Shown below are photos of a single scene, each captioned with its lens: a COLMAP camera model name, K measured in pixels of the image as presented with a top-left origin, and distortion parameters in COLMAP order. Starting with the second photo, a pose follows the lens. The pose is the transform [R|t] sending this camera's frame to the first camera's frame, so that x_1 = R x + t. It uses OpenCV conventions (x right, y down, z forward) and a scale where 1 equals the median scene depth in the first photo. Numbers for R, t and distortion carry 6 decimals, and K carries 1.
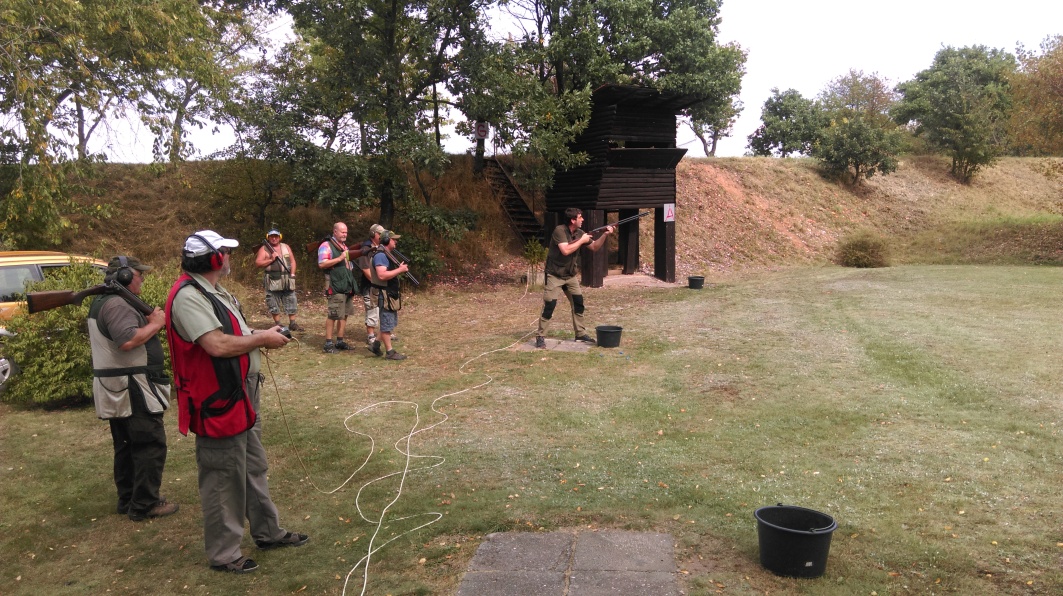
lens RADIAL K [[866.1, 0, 538.3], [0, 866.1, 301.0], [0, 0, 1]] dist [0.122875, -0.231703]
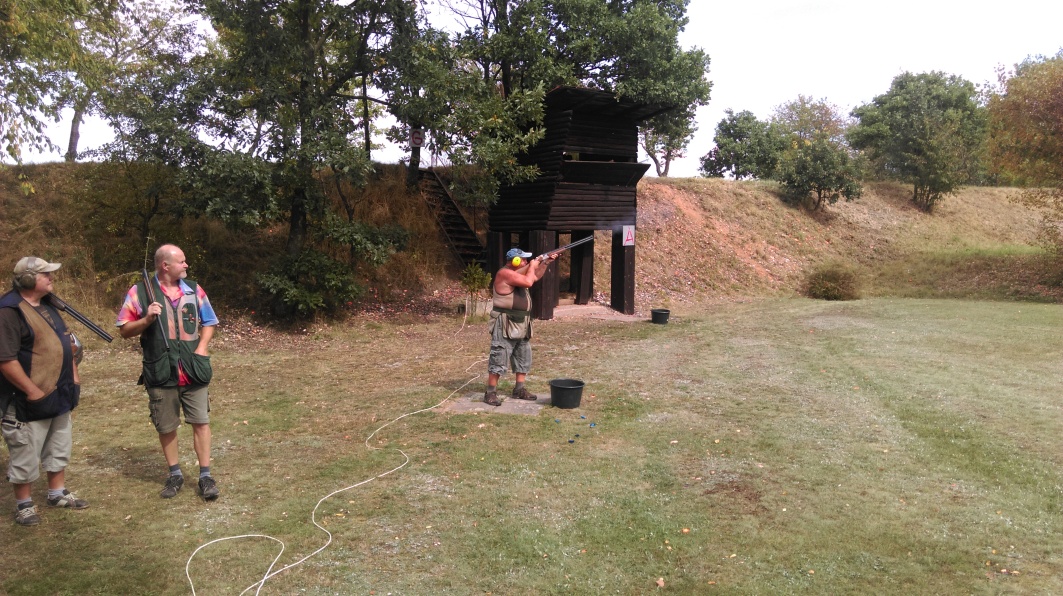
lens RADIAL K [[865.5, 0, 539.9], [0, 865.5, 297.7], [0, 0, 1]] dist [0.127927, -0.243549]
pose [[0.997545, 0.016909, 0.067956, 0.002186], [-0.015093, 0.999518, -0.027144, -0.013831], [-0.068382, 0.026052, 0.997319, 0.134988]]
